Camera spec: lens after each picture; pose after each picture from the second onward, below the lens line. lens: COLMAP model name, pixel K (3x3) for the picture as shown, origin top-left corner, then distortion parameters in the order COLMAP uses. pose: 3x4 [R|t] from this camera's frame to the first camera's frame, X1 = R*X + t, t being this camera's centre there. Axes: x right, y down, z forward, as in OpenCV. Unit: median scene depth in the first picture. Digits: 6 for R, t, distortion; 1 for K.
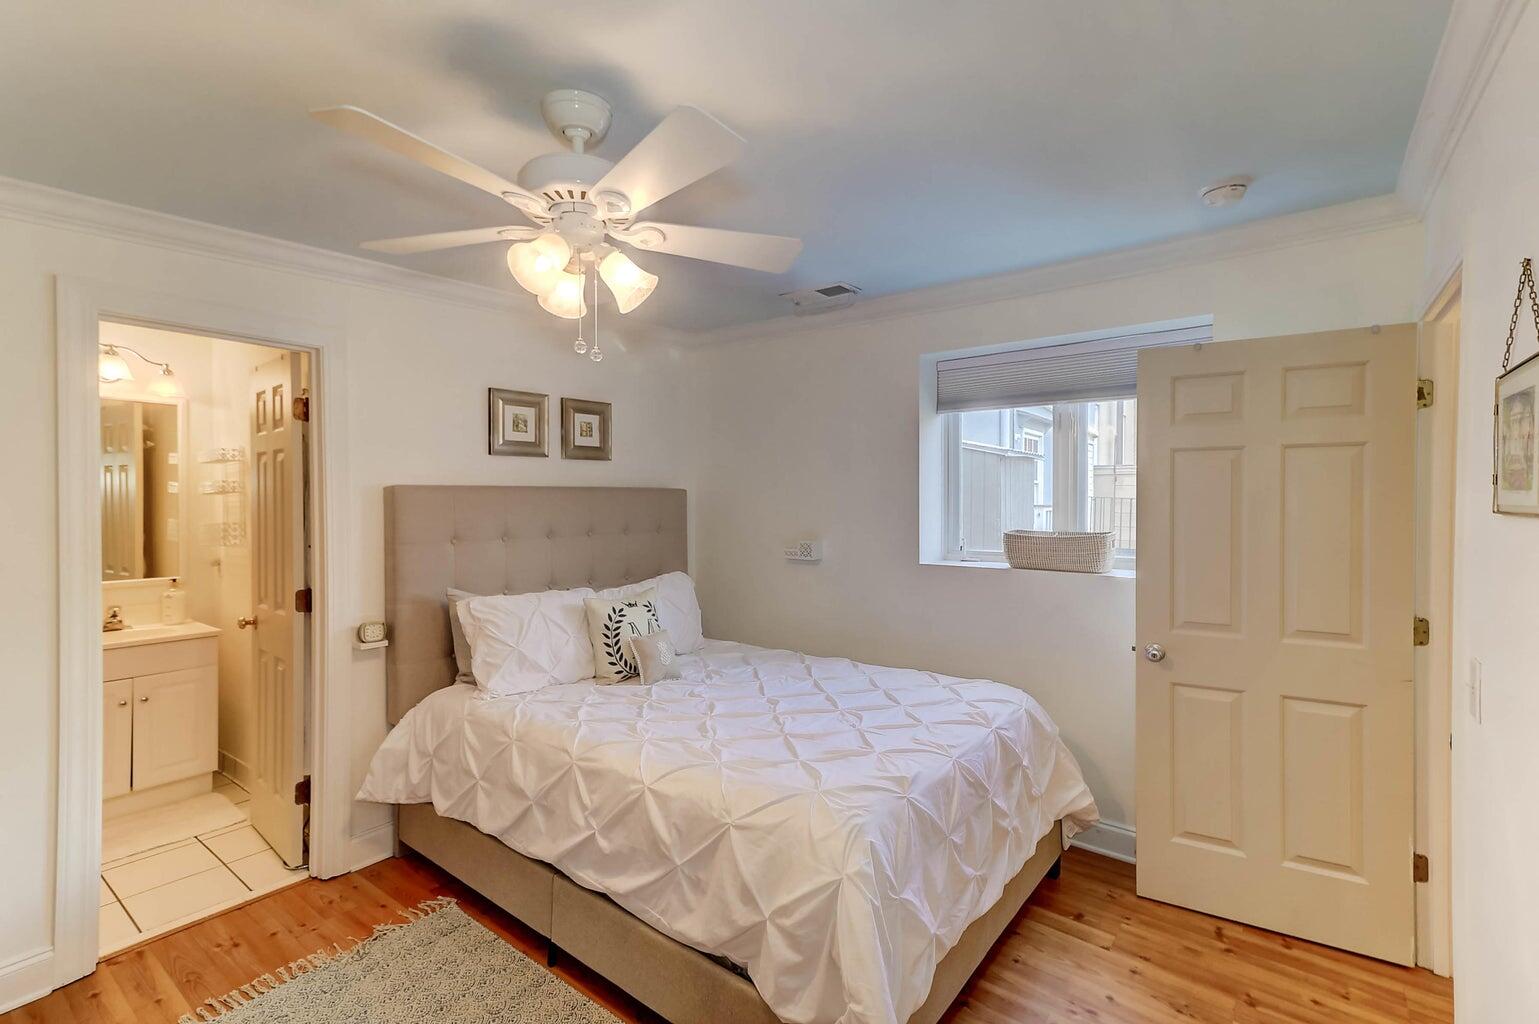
lens RADIAL K [[691.4, 0, 769.5], [0, 691.4, 503.1], [0, 0, 1]] dist [0.001447, 0.000102]
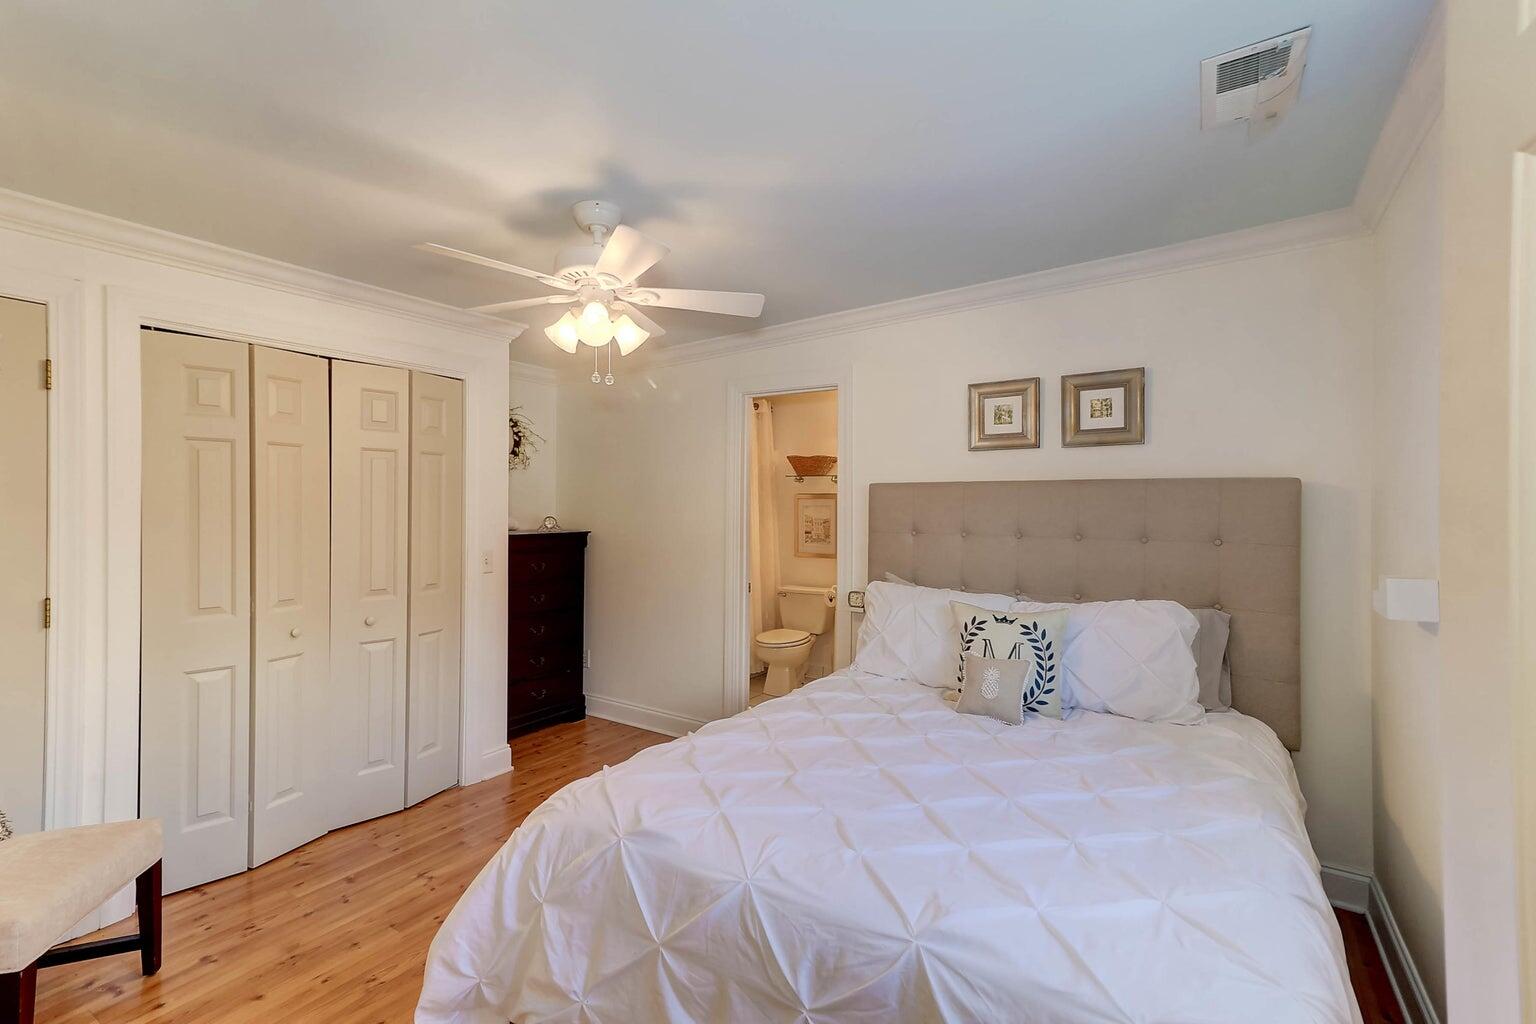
lens RADIAL K [[690.1, 0, 765.8], [0, 690.1, 504.9], [0, 0, 1]] dist [0.001447, 0.000102]
pose [[0.068324, 0.000869, -0.997663, 0.545156], [-0.013277, 0.999912, -0.000038, 0.011839], [0.997575, 0.013248, 0.068329, 0.596985]]
